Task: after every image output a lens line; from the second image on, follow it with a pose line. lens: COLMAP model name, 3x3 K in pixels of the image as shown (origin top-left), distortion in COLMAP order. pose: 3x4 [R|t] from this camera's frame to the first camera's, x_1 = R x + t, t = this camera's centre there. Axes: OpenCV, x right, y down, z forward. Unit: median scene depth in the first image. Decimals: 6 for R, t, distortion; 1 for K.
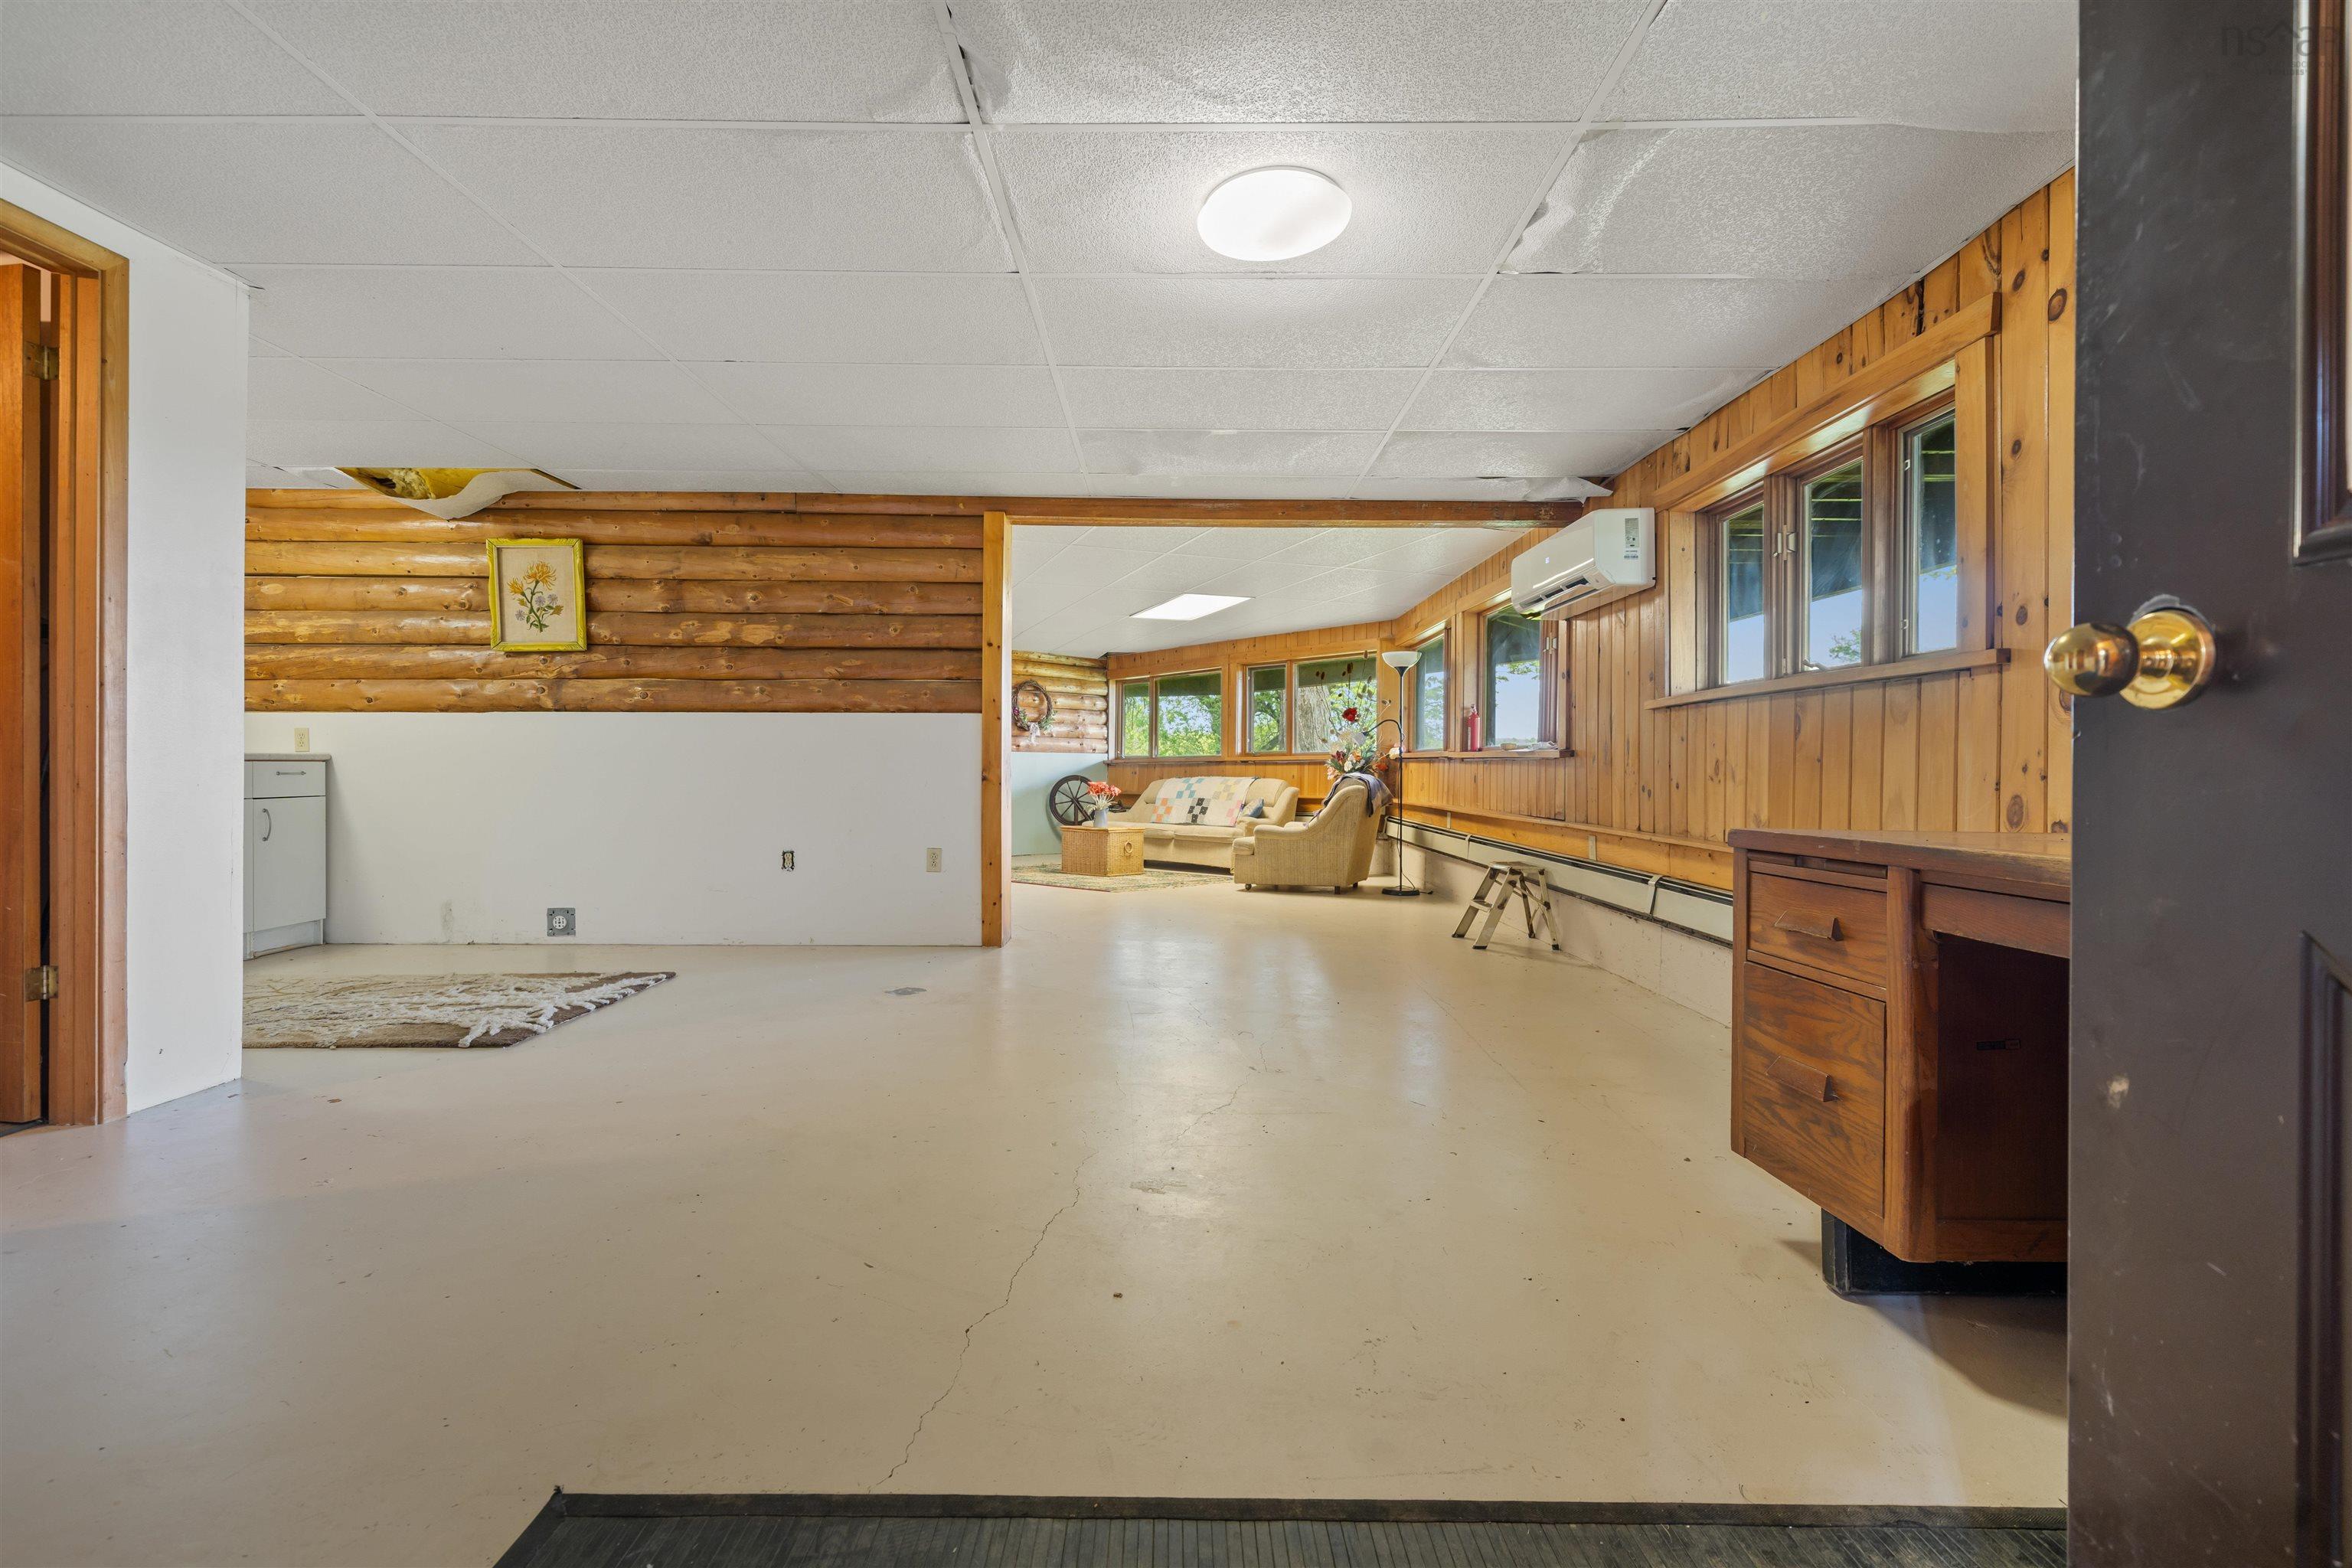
lens RADIAL K [[1047.1, 0, 1176.0], [0, 1047.1, 784.0], [0, 0, 1]] dist [0.001226, 0.000251]
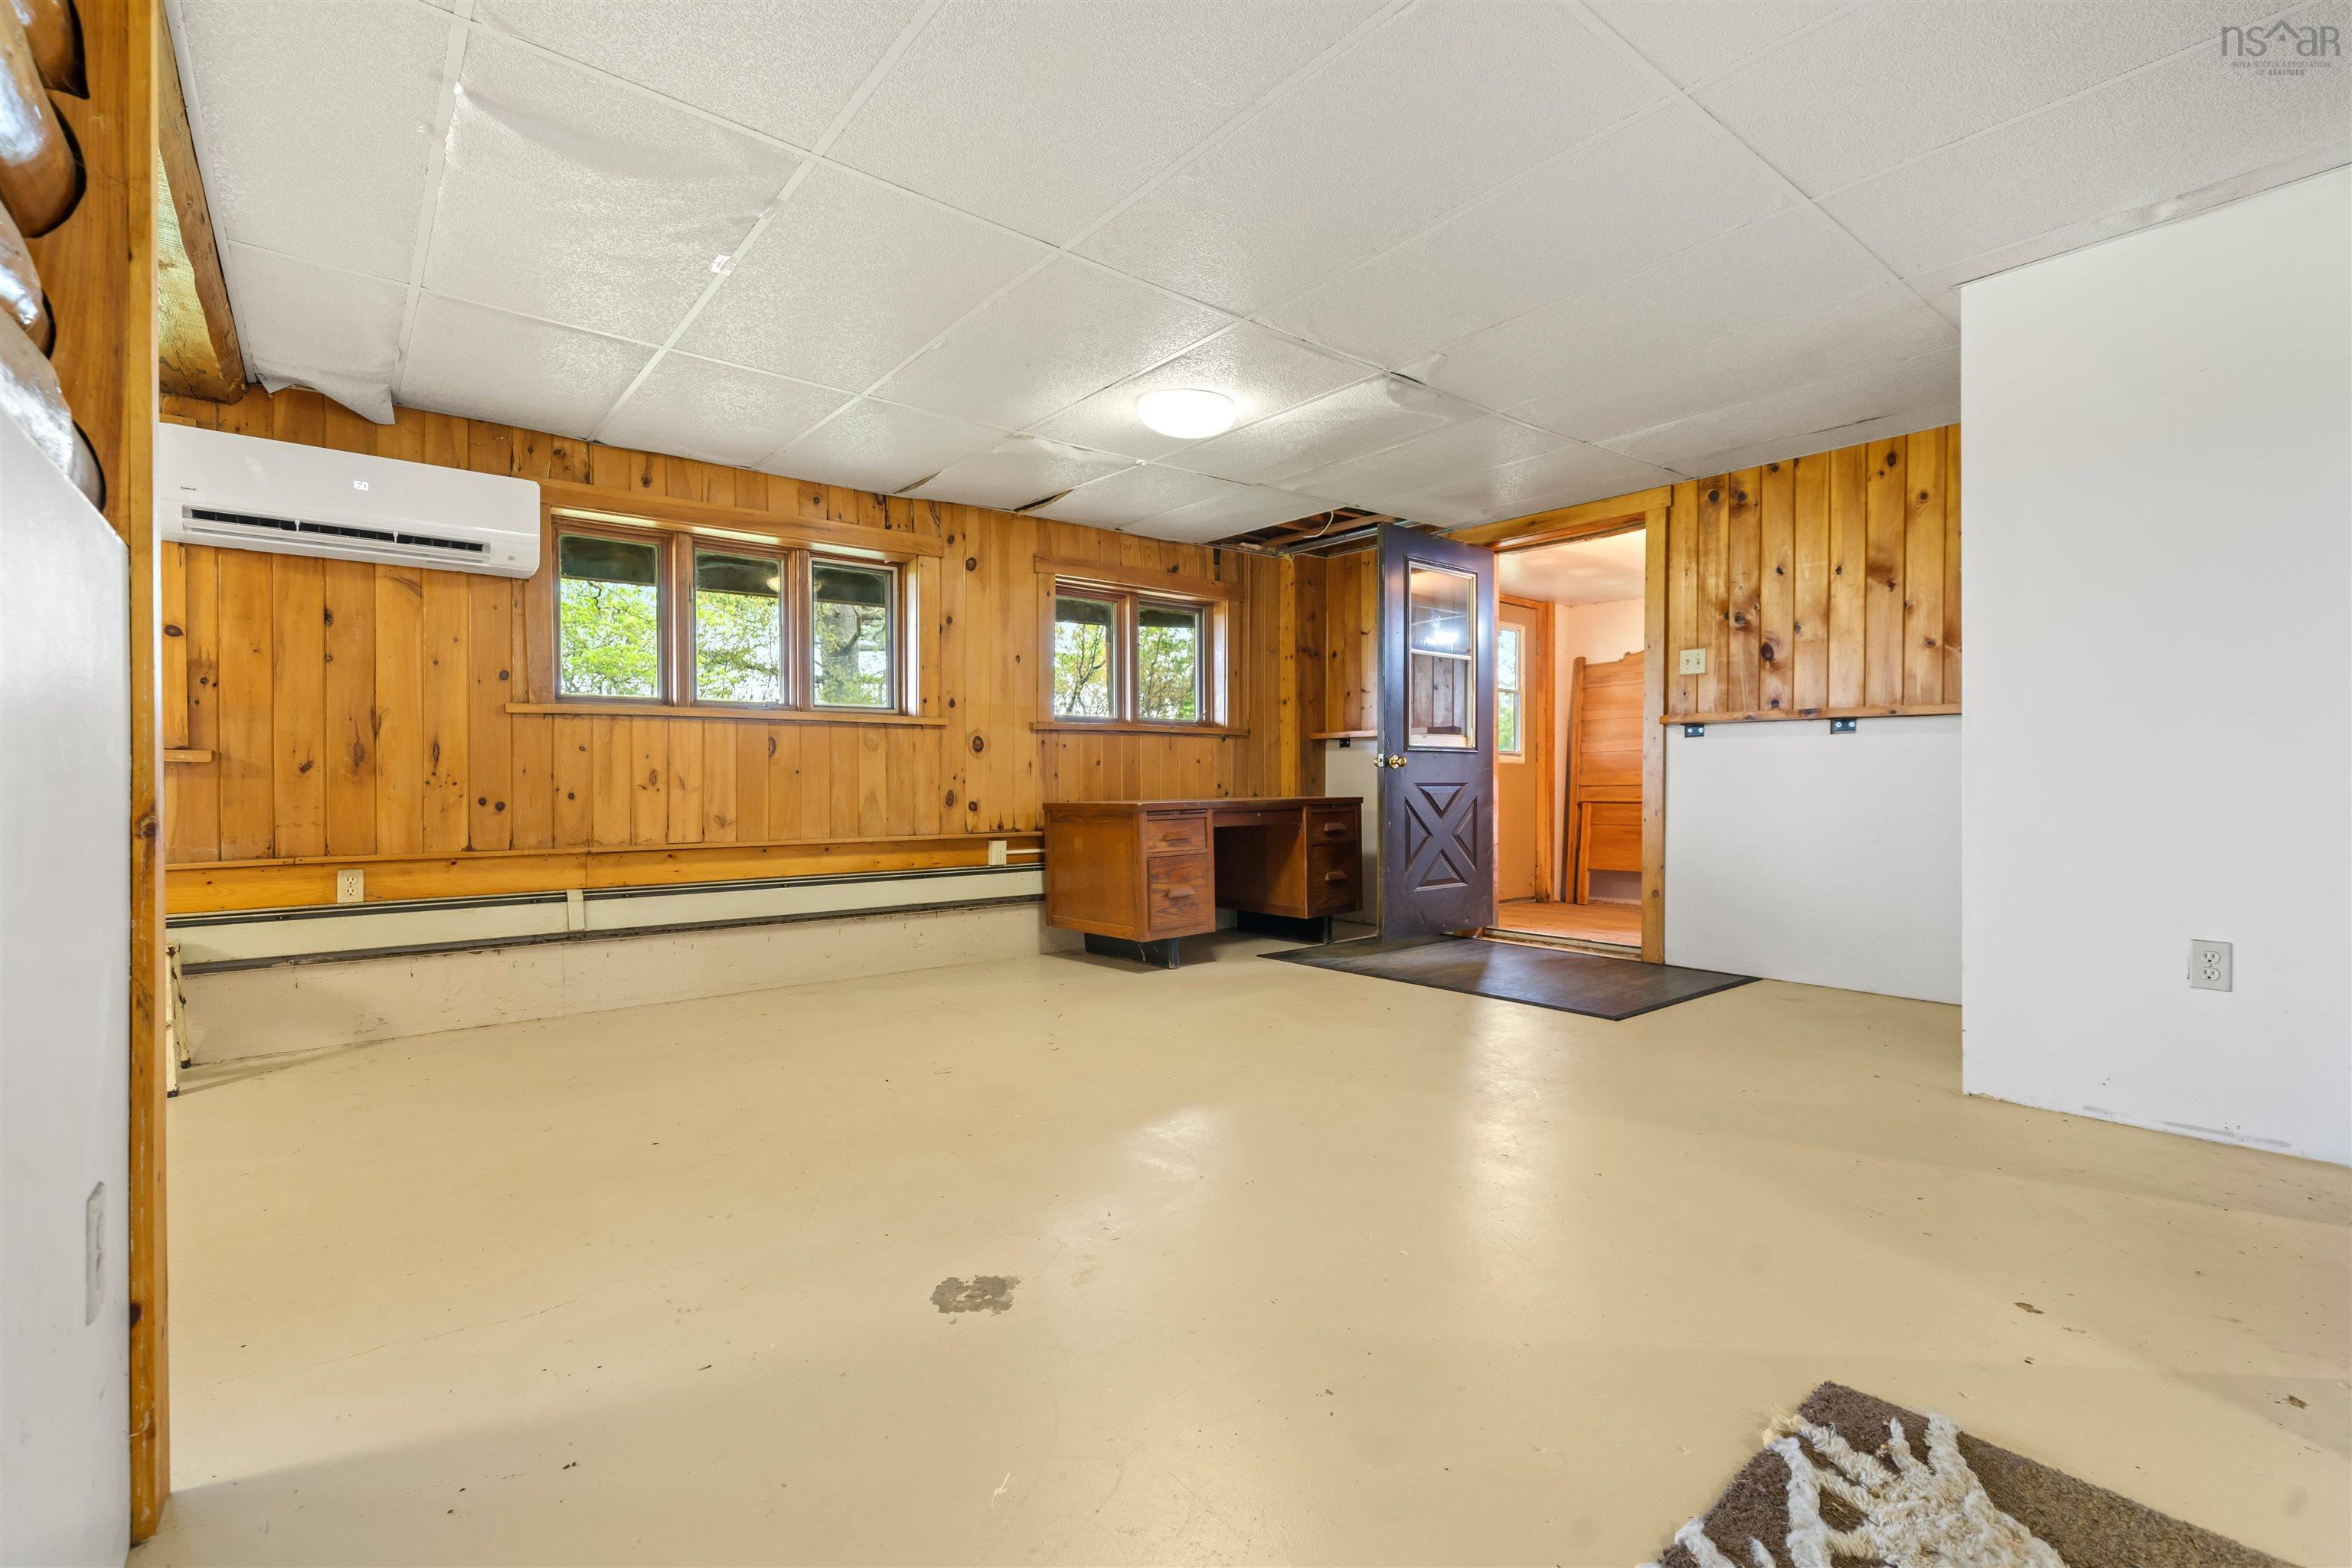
lens RADIAL K [[1047.1, 0, 1176.0], [0, 1047.1, 784.0], [0, 0, 1]] dist [0.001226, 0.000251]
pose [[-0.631867, -0.013939, 0.774951, -0.709558], [0.003441, 0.999778, 0.020789, -0.029423], [-0.775069, 0.015802, -0.631679, 1.301276]]
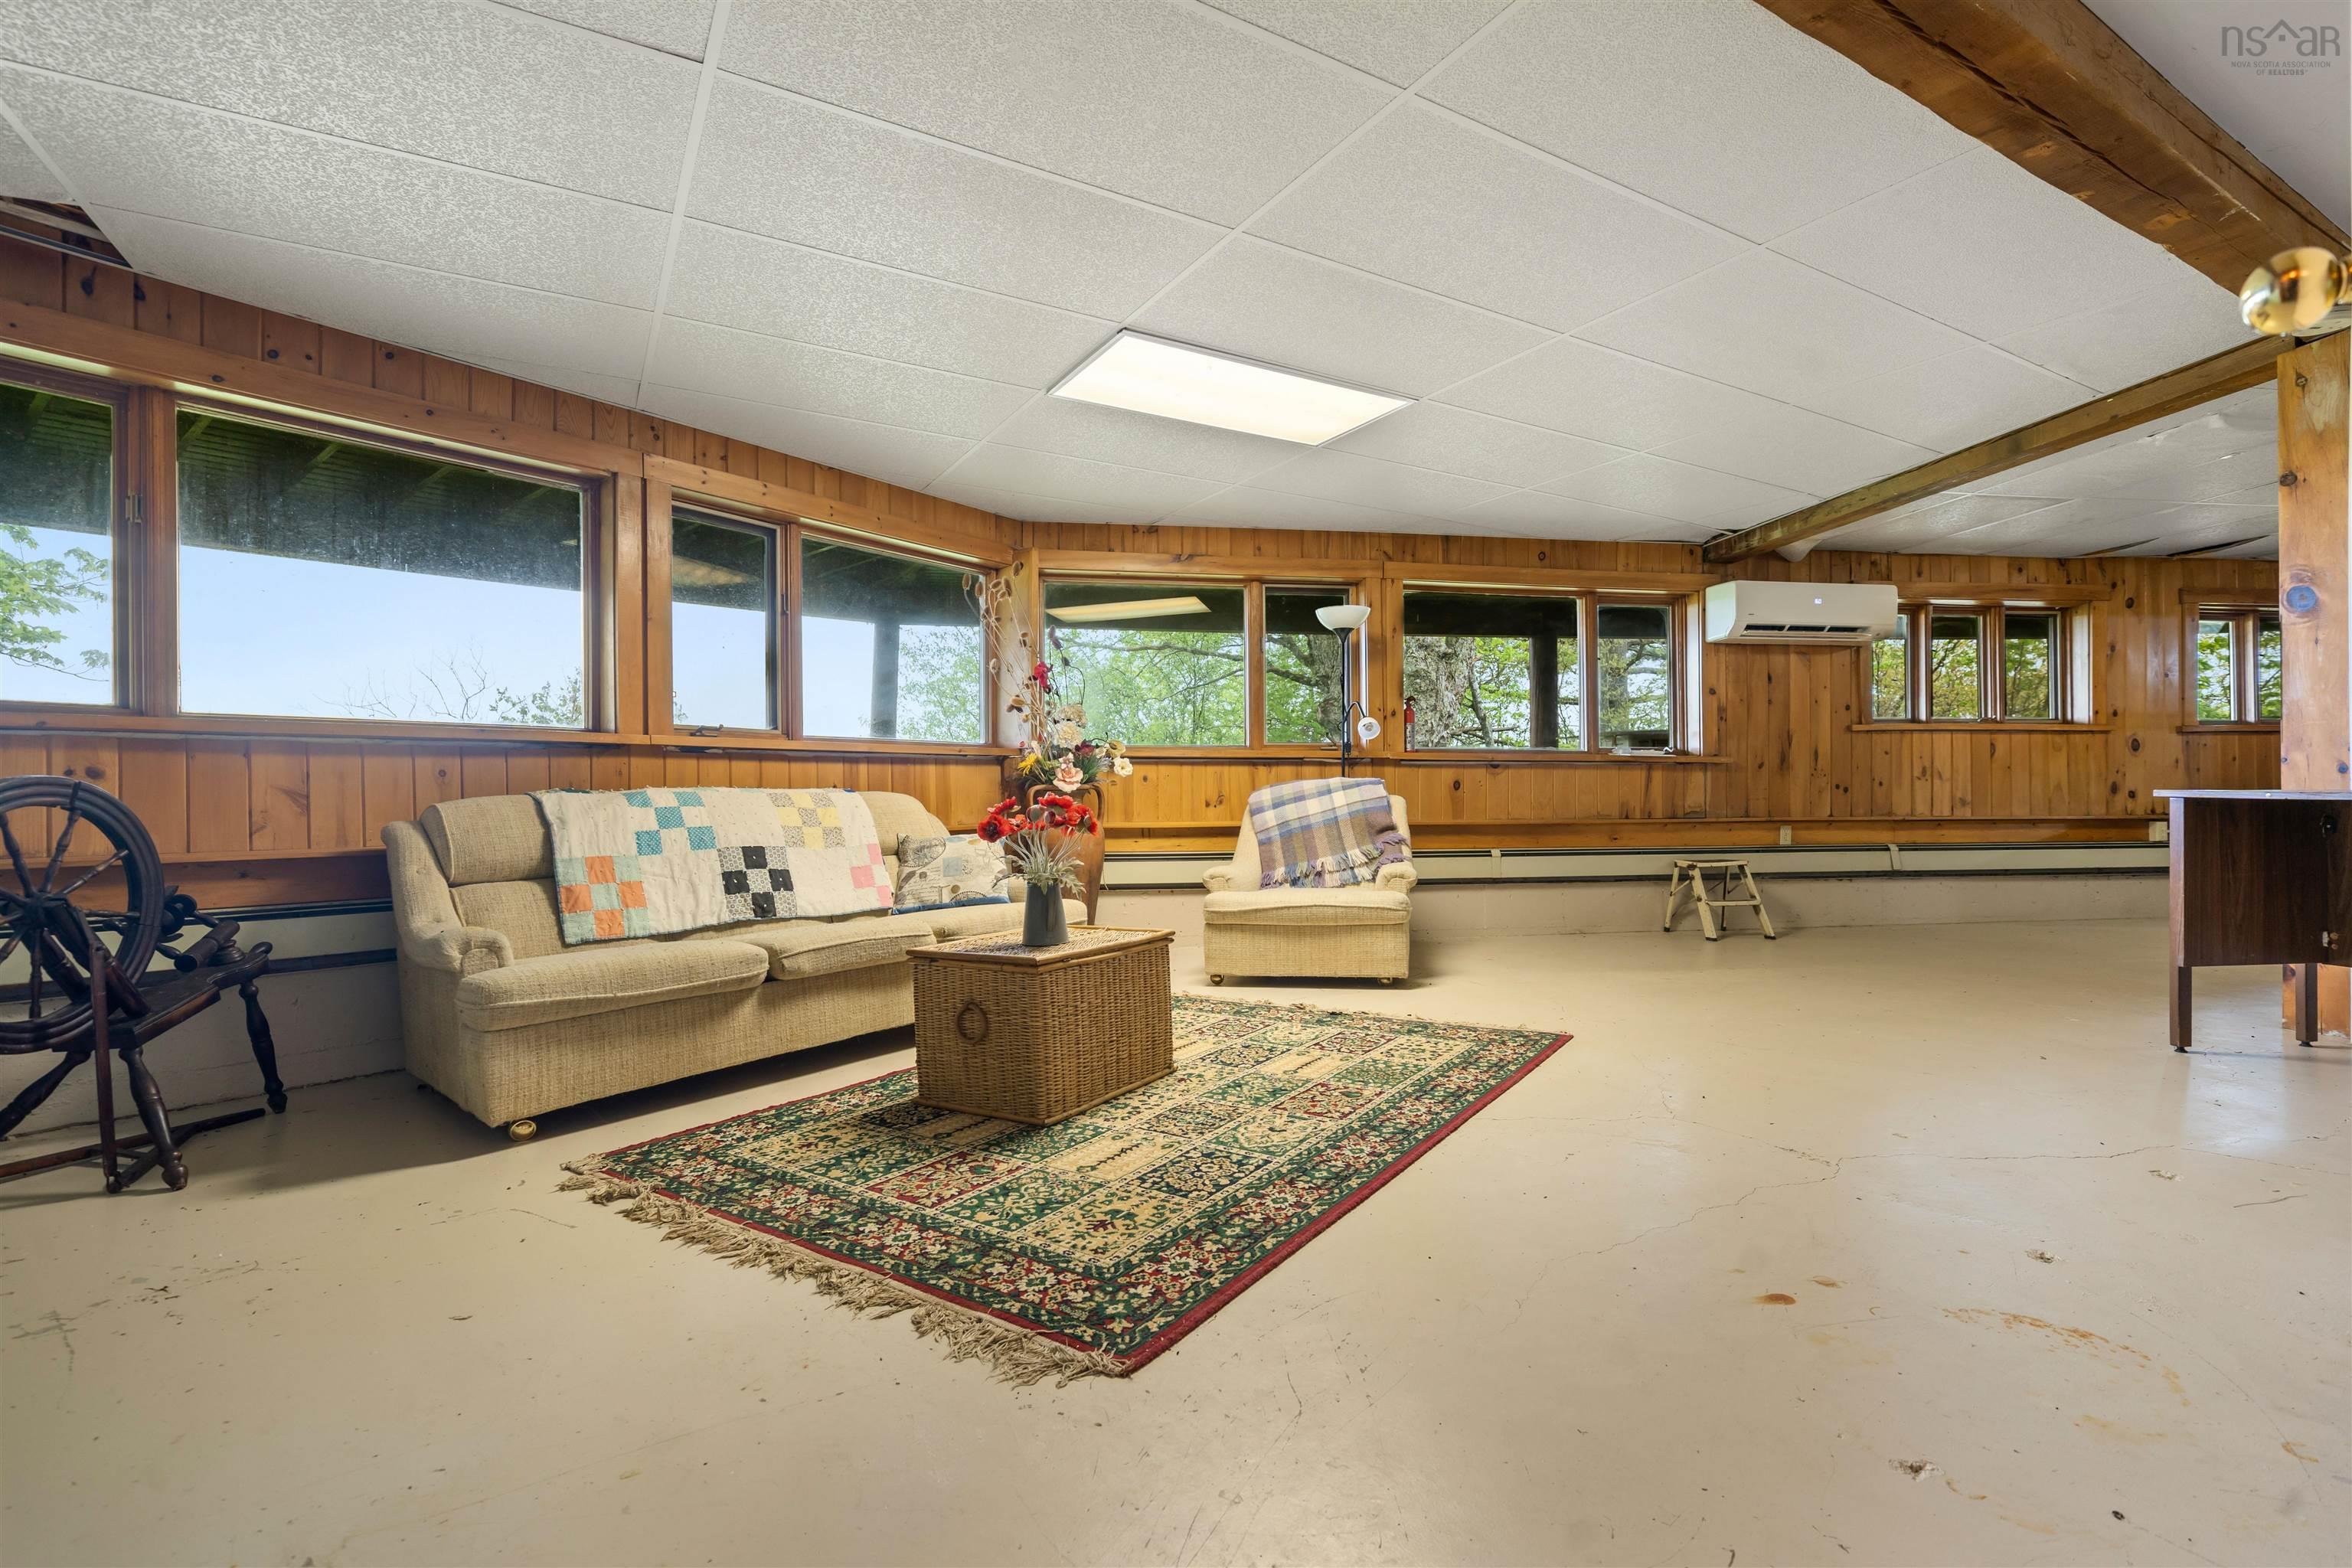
lens RADIAL K [[1047.1, 0, 1176.0], [0, 1047.1, 784.0], [0, 0, 1]] dist [0.001226, 0.000251]
pose [[-0.148109, -0.009351, 0.988927, -0.962113], [0.012721, 0.999855, 0.011360, -0.029262], [-0.988889, 0.014263, -0.147968, 2.465093]]
